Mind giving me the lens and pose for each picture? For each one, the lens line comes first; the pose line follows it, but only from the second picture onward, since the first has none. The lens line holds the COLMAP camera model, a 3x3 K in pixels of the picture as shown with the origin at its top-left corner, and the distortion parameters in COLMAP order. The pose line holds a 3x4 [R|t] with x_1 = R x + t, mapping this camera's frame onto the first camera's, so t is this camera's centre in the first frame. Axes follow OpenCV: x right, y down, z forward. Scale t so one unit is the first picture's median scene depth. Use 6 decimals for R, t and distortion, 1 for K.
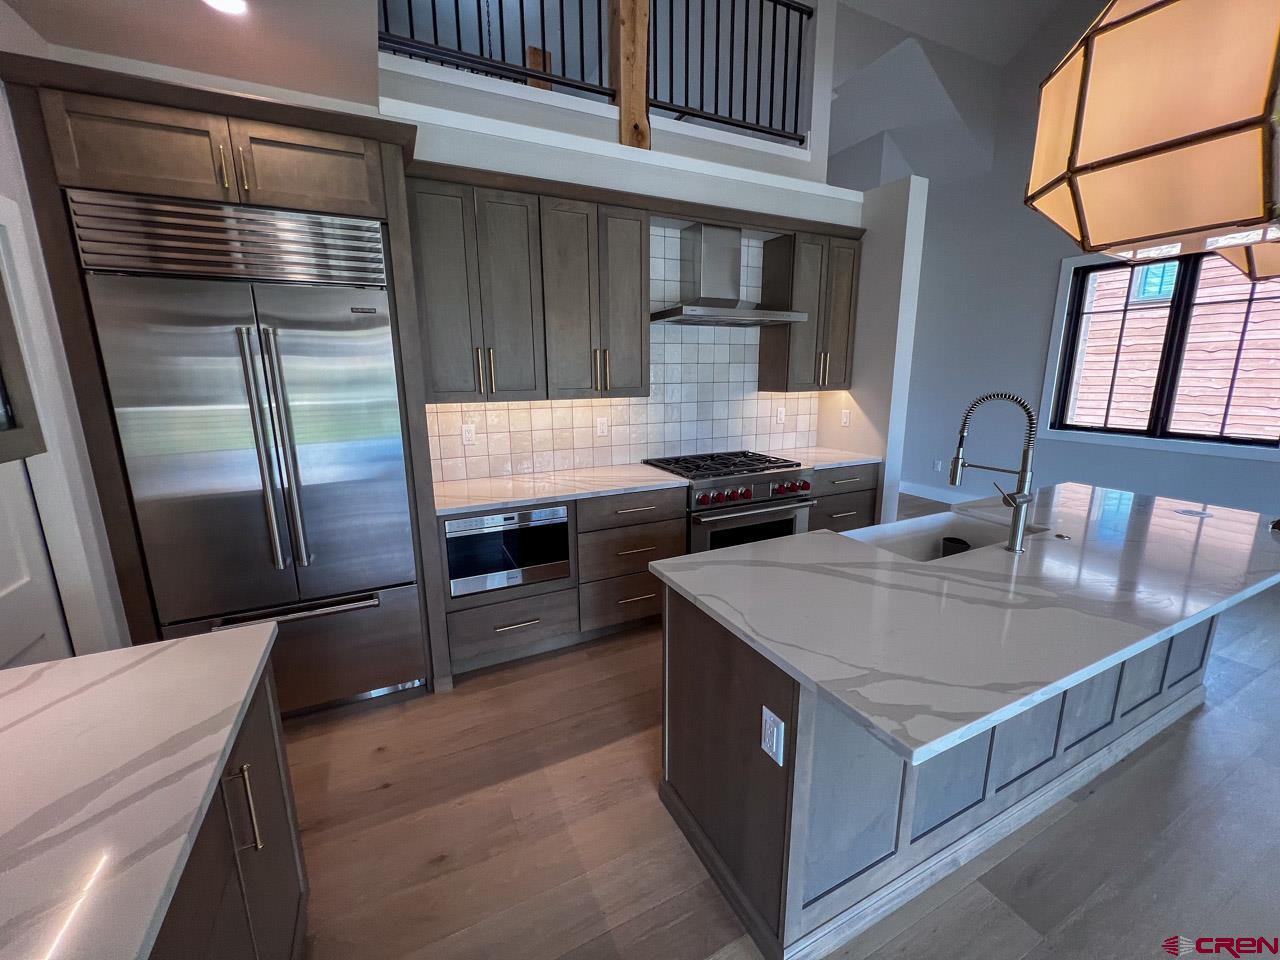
lens RADIAL K [[515.1, 0, 641.0], [0, 515.1, 477.2], [0, 0, 1]] dist [-0.000790, -0.000183]
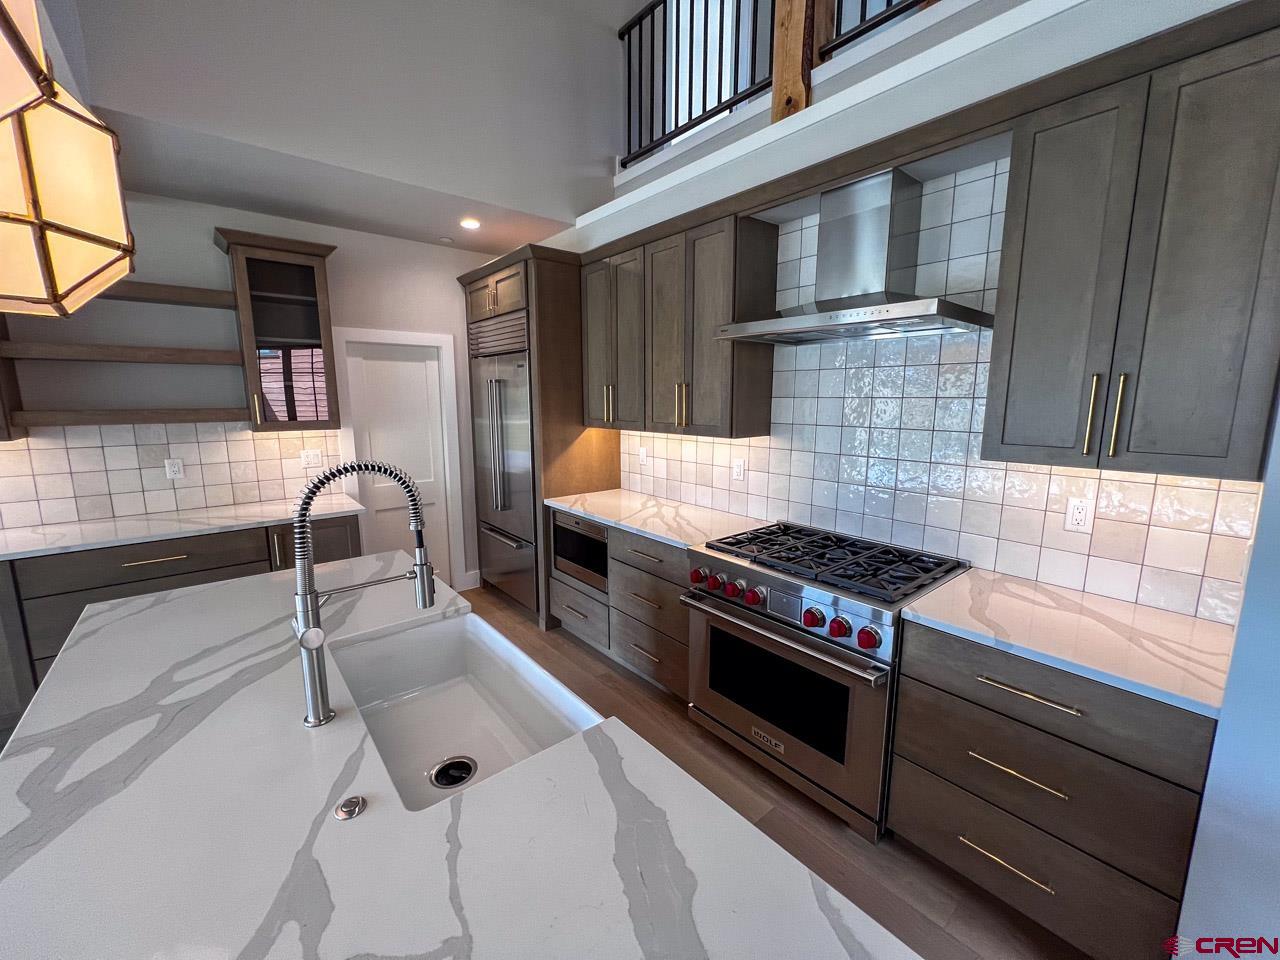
lens RADIAL K [[515.1, 0, 637.5], [0, 515.1, 480.1], [0, 0, 1]] dist [-0.000790, -0.000183]
pose [[0.232940, 0.165205, -0.958356, 0.901357], [-0.201226, 0.972326, 0.118702, -0.187468], [0.951445, 0.165195, 0.259737, 0.767267]]
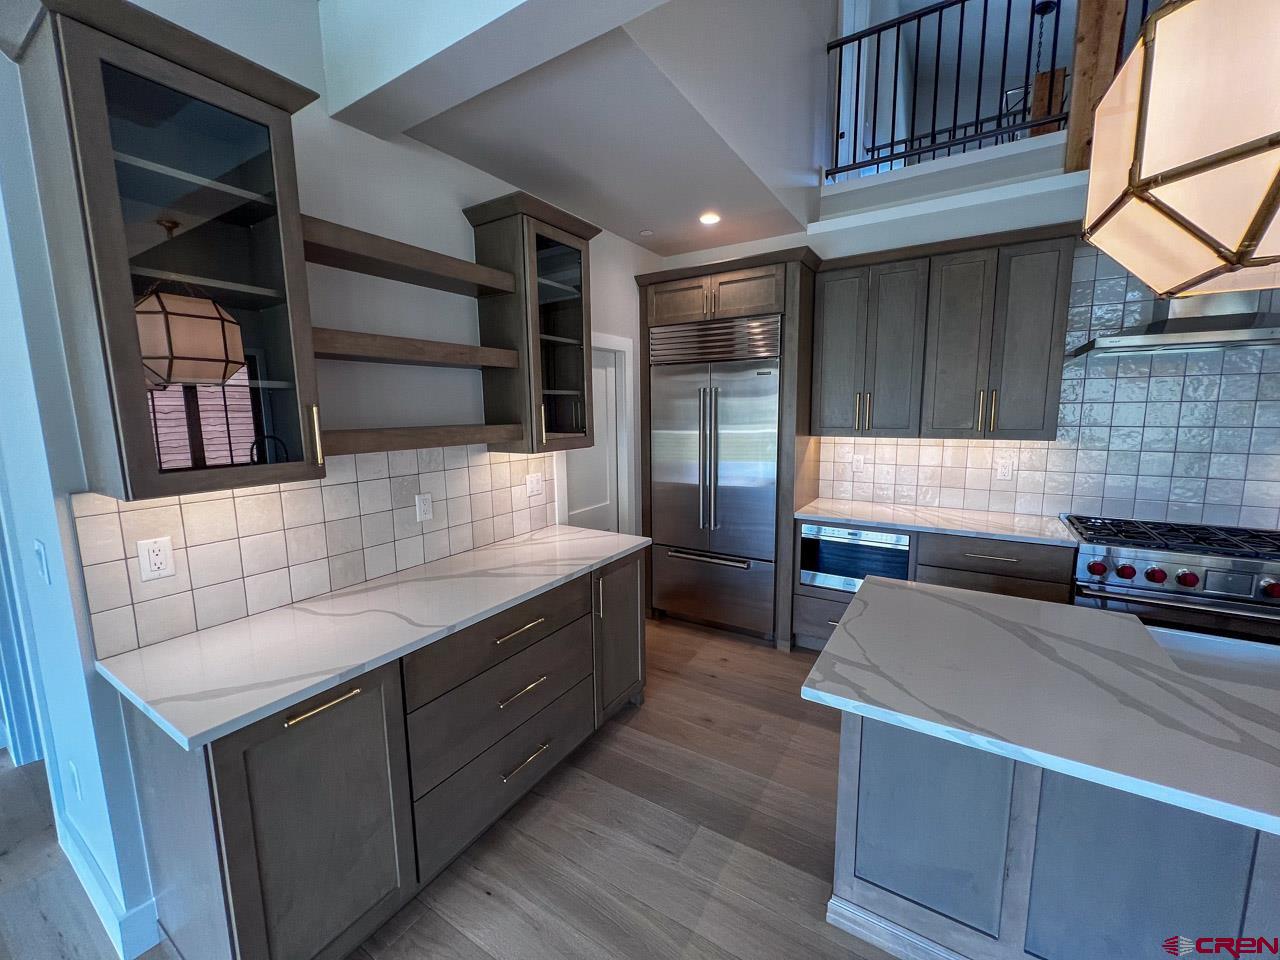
lens RADIAL K [[515.1, 0, 634.4], [0, 515.1, 478.9], [0, 0, 1]] dist [-0.000790, -0.000183]
pose [[0.520008, 0.119182, -0.845806, 0.457026], [-0.165955, 0.985445, 0.036829, -0.005991], [0.837885, 0.121214, 0.532218, -0.075261]]
